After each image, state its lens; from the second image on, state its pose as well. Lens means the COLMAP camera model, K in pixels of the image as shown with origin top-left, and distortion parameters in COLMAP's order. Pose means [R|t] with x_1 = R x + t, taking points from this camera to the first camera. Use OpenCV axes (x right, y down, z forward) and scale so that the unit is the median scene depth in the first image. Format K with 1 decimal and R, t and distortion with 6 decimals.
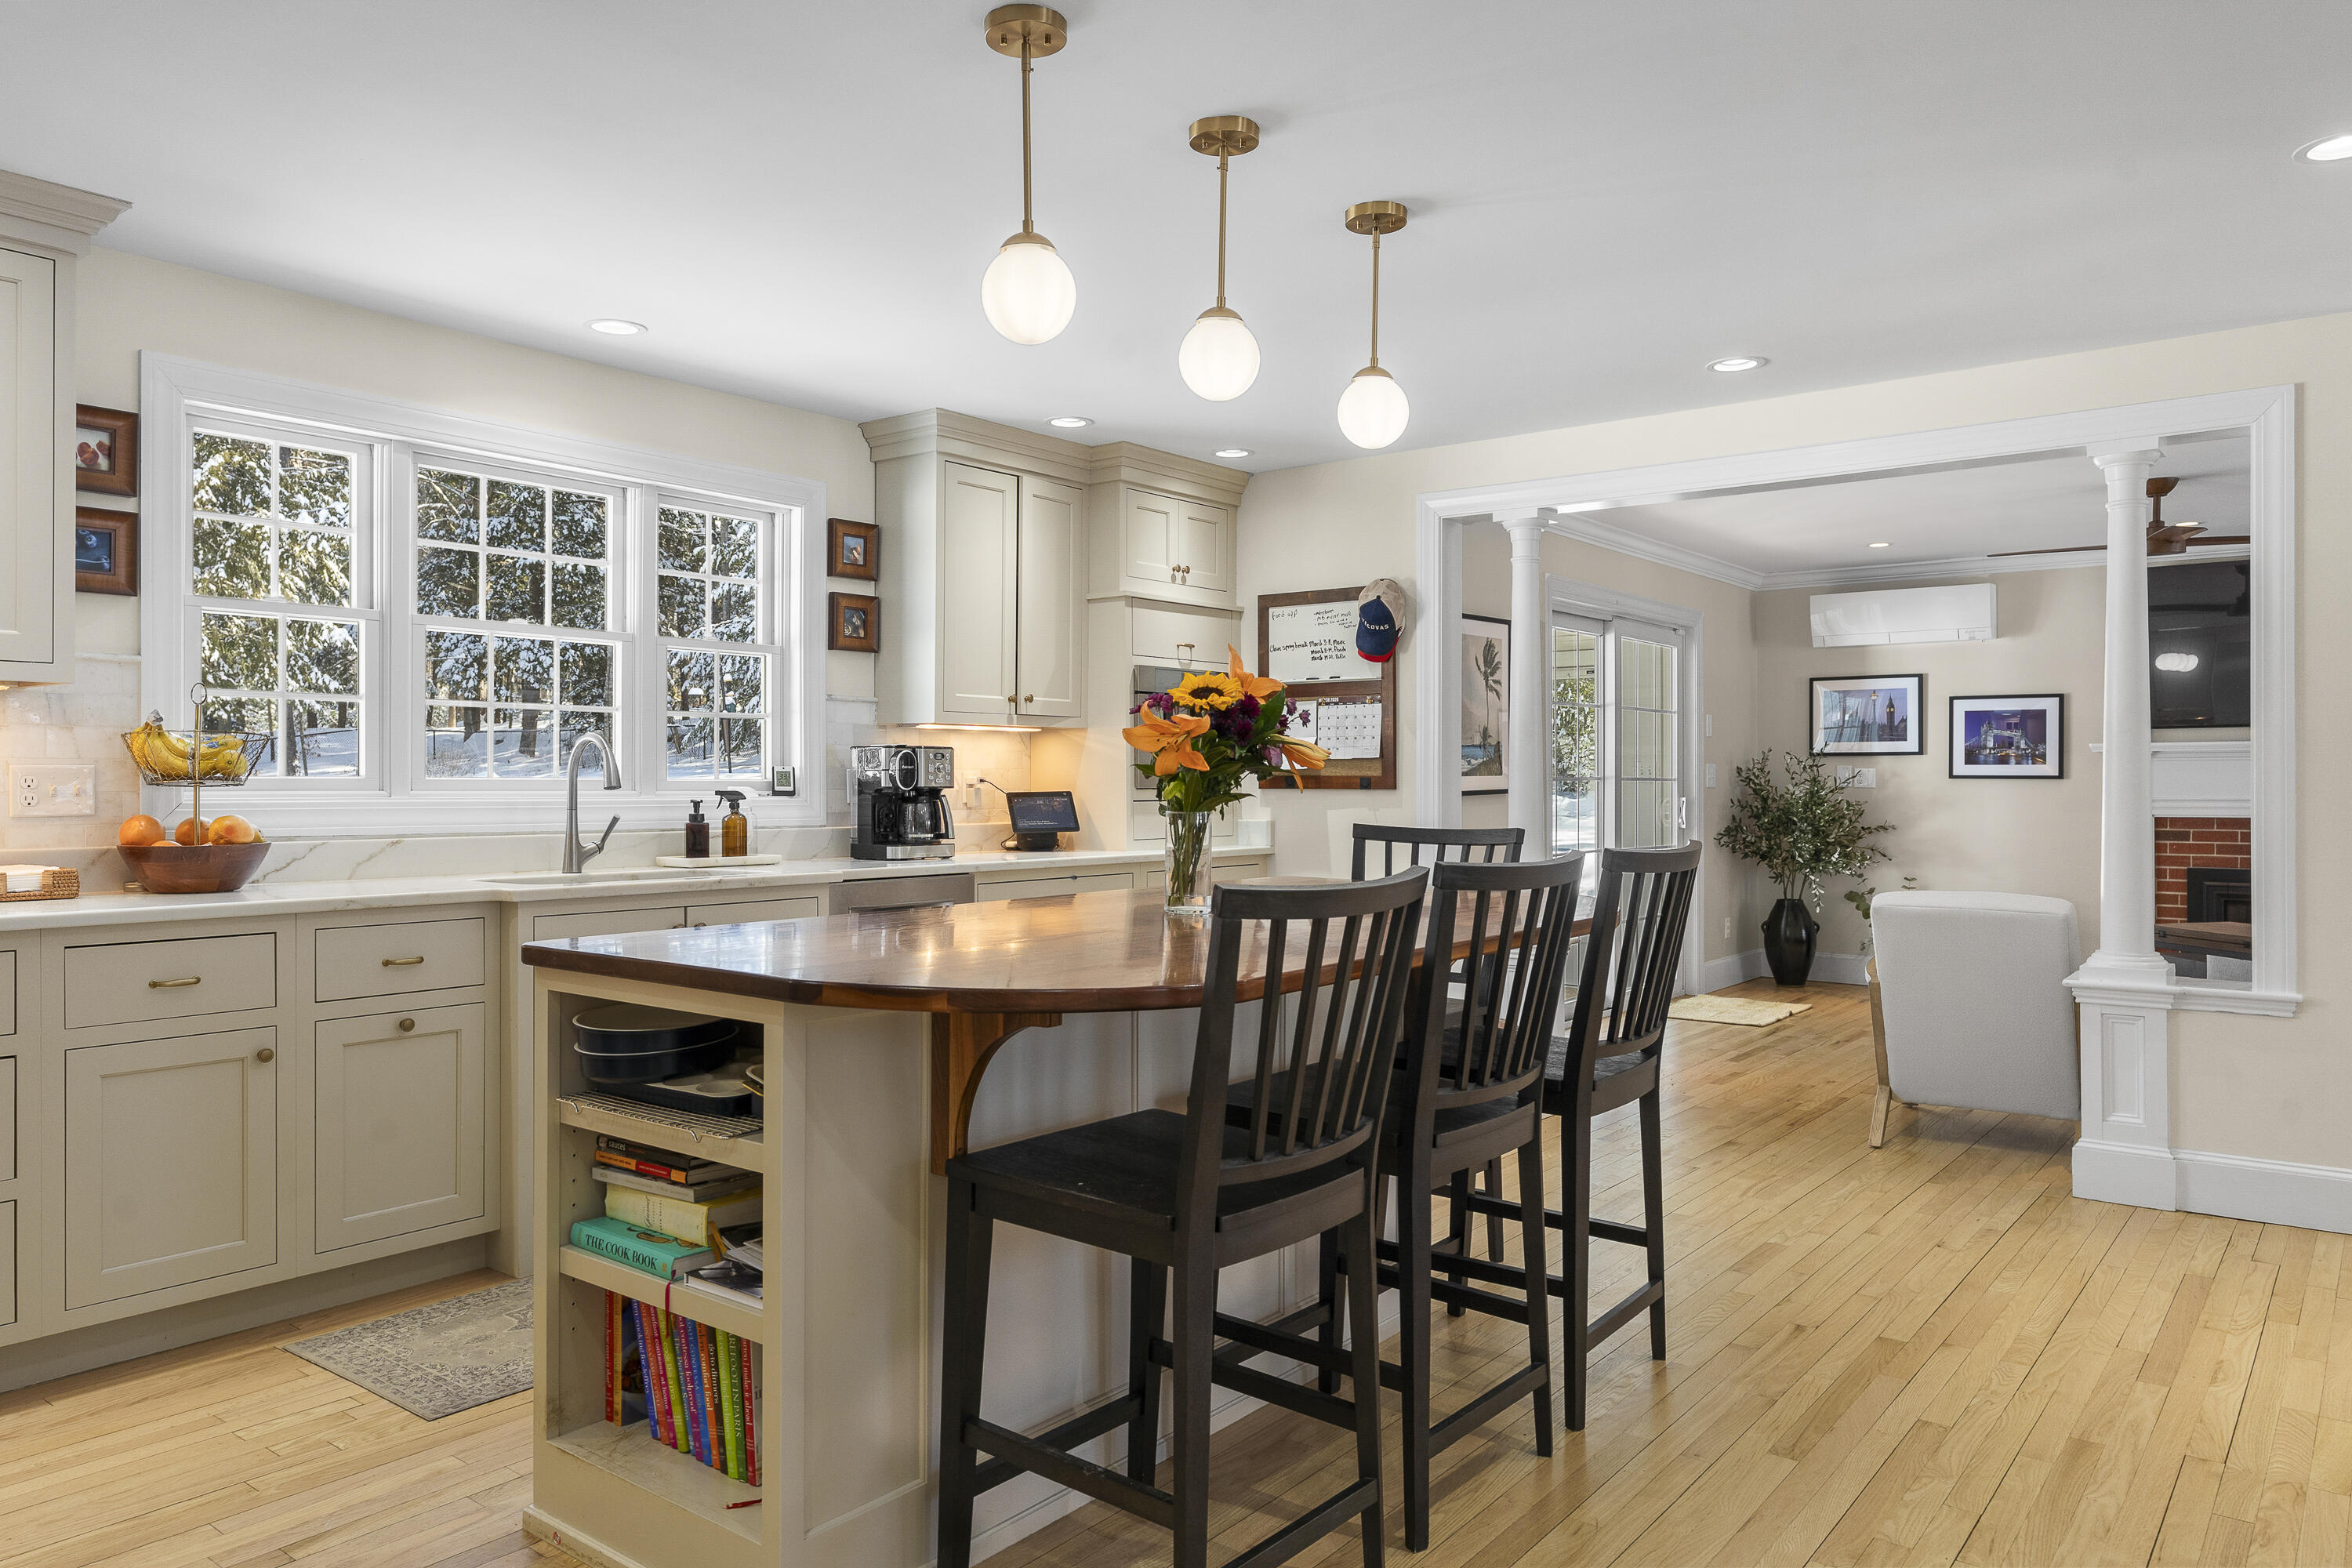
lens RADIAL K [[1576.1, 0, 1174.7], [0, 1576.1, 783.6], [0, 0, 1]] dist [0.004738, 0.001743]
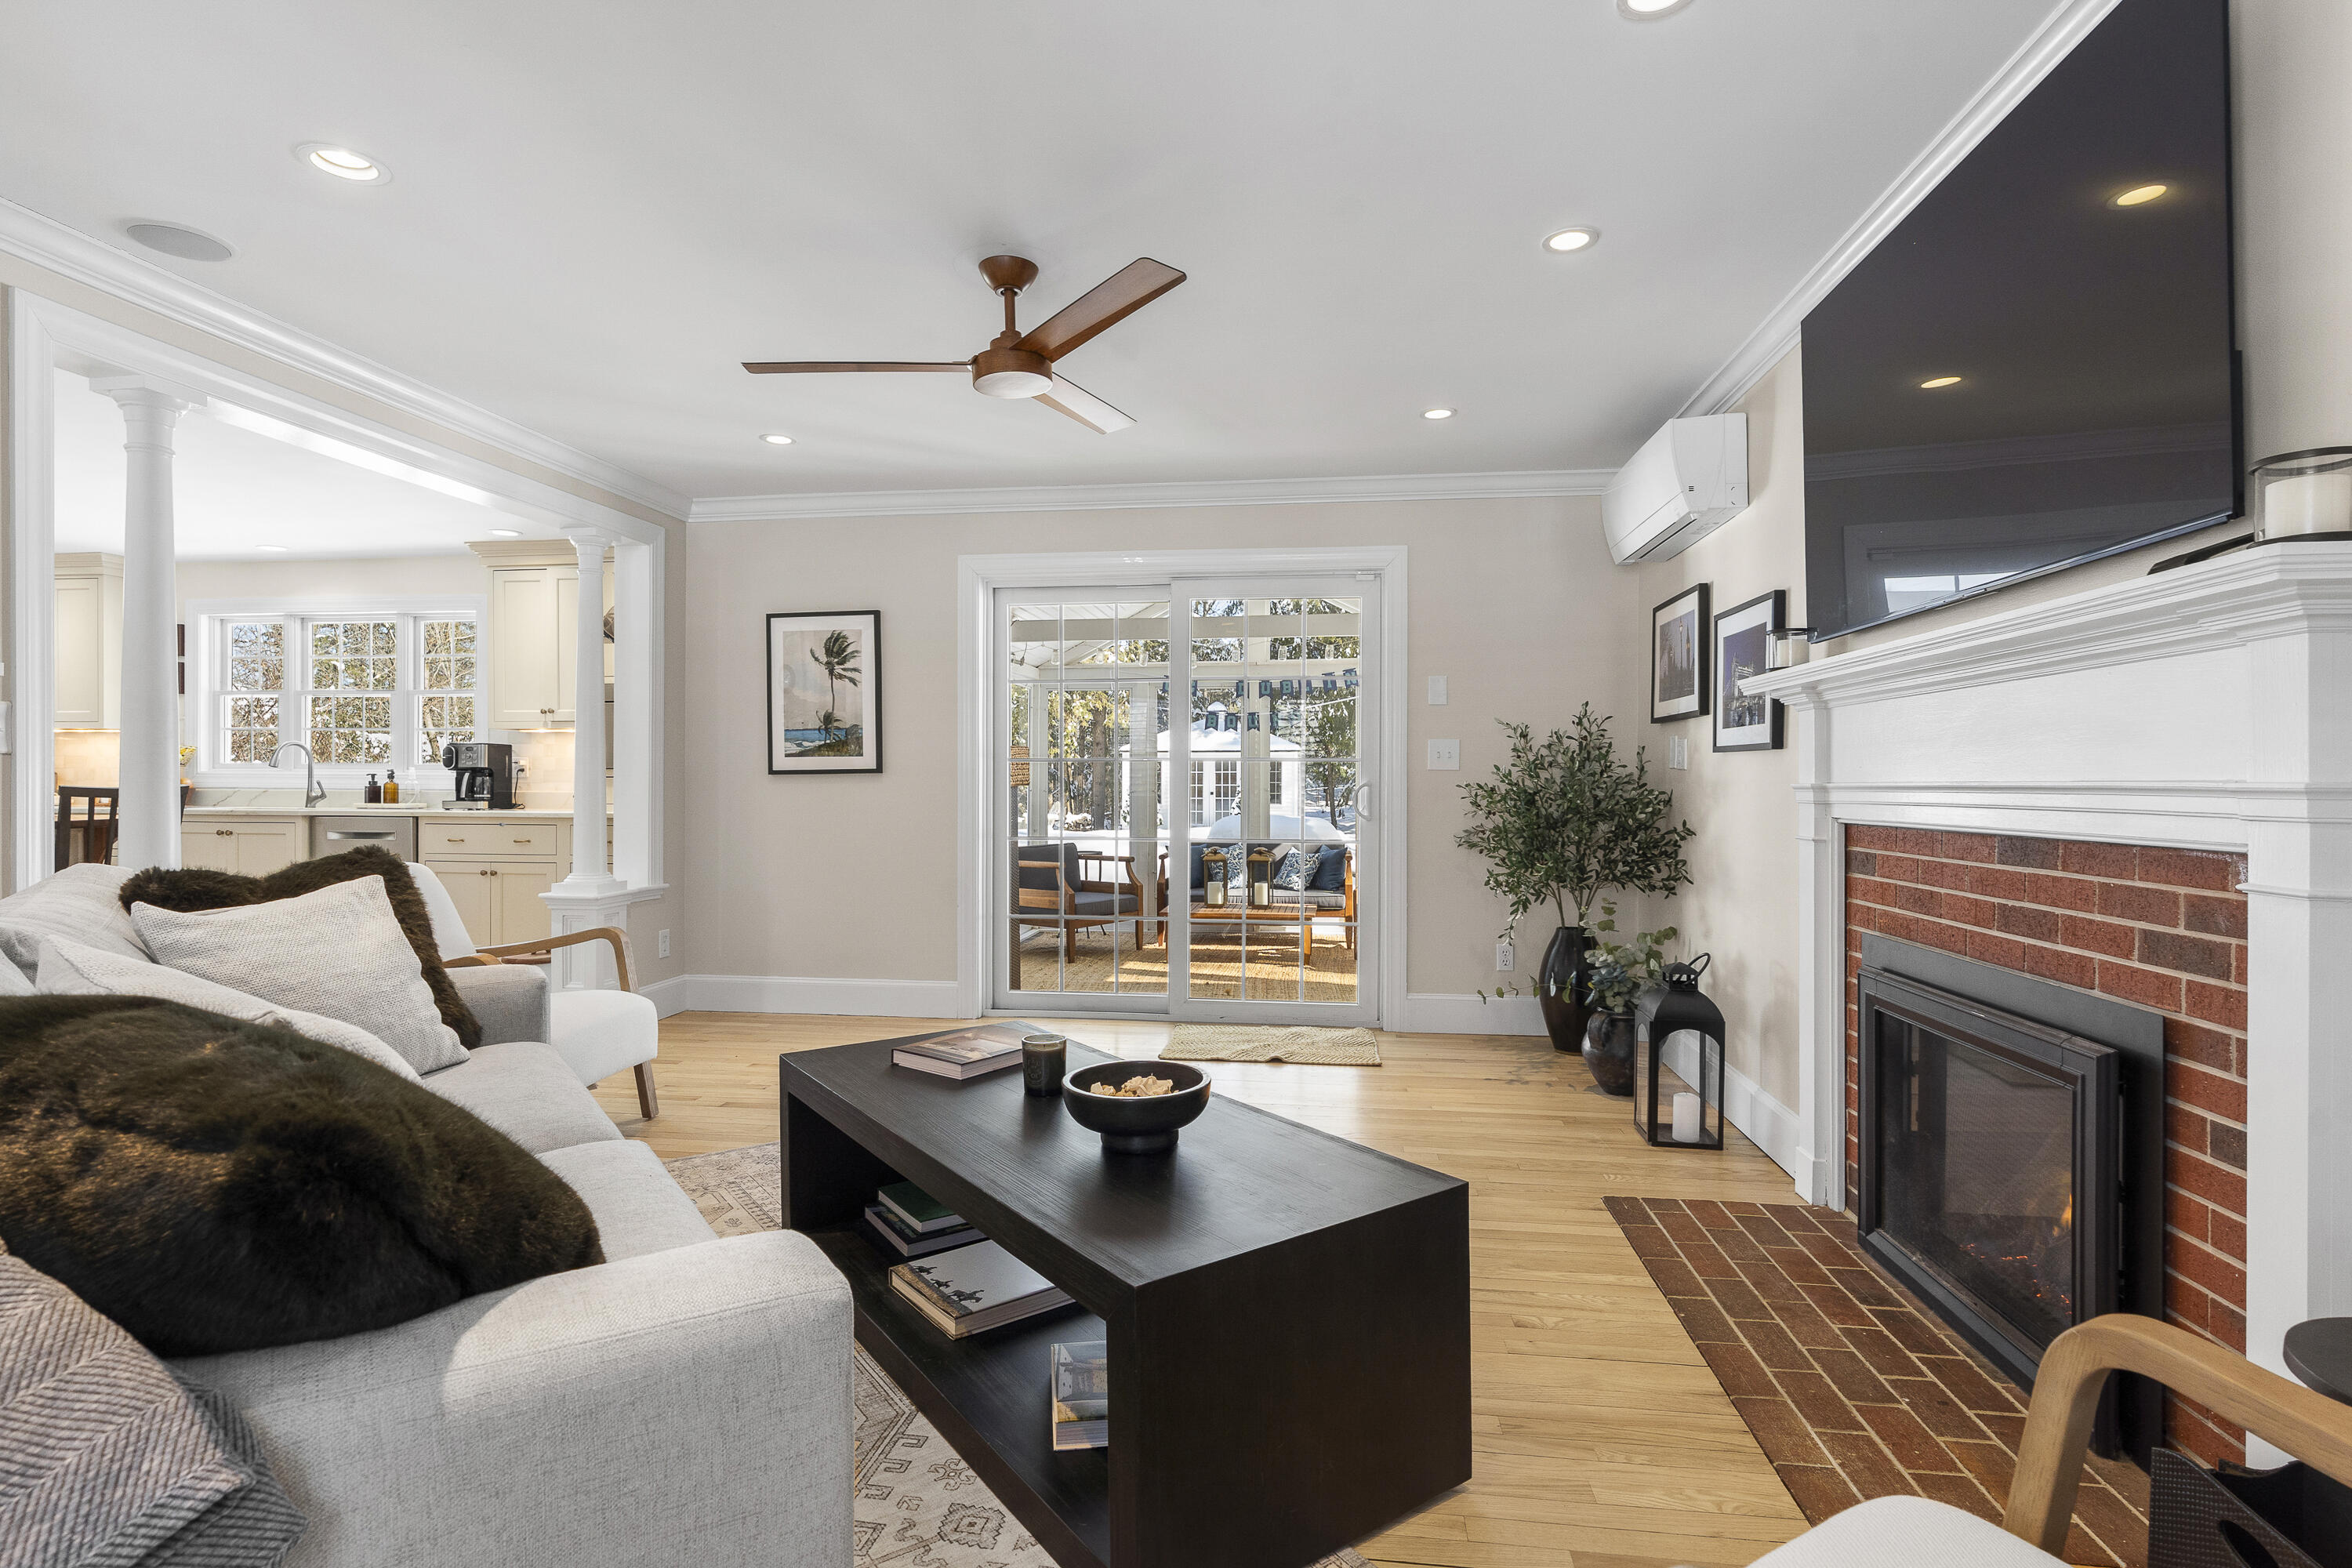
lens RADIAL K [[1170.6, 0, 1176.5], [0, 1170.6, 784.4], [0, 0, 1]] dist [-0.014803, -0.000440]
pose [[0.510915, 0.003579, -0.859624, 0.786938], [-0.004206, 0.999990, 0.001663, 0.009197], [0.859621, 0.002766, 0.510924, 0.613043]]
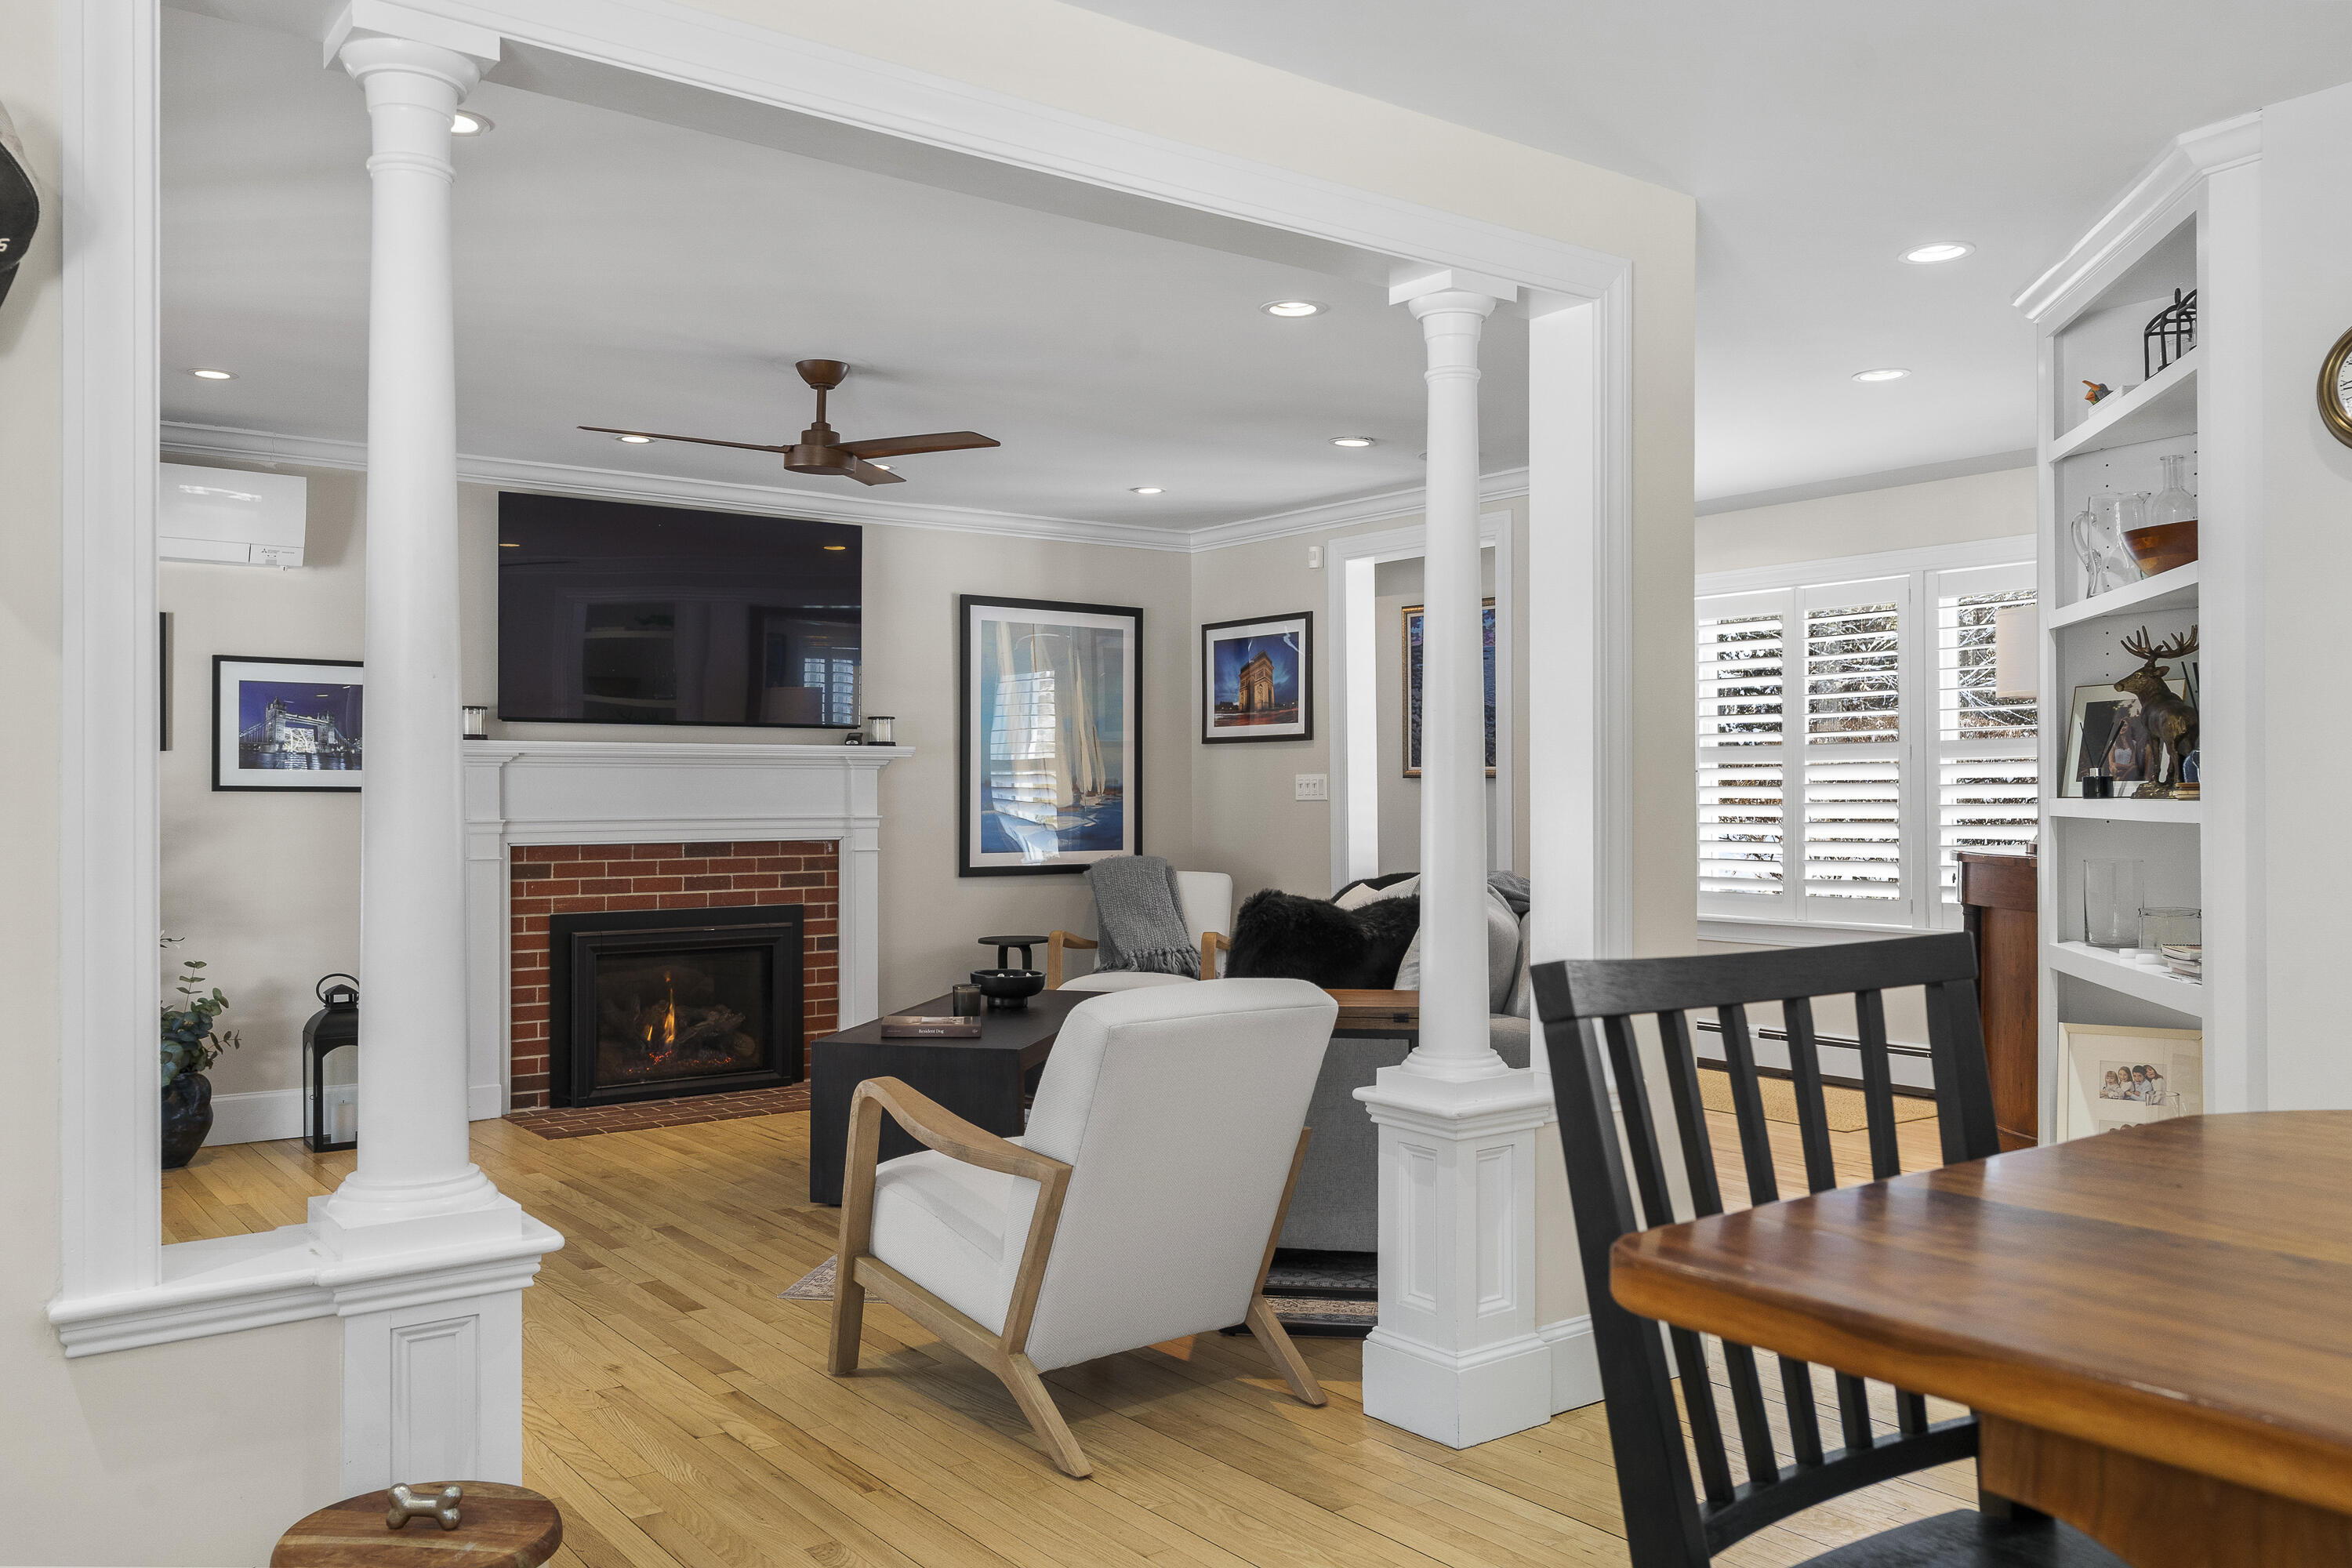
lens RADIAL K [[1807.5, 0, 1176.9], [0, 1807.5, 795.0], [0, 0, 1]] dist [0.004646, -0.003664]
pose [[0.259593, 0.000012, 0.965718, -0.081765], [0.001481, 0.999999, -0.000411, -0.000897], [-0.965717, 0.001537, 0.259593, 0.478431]]
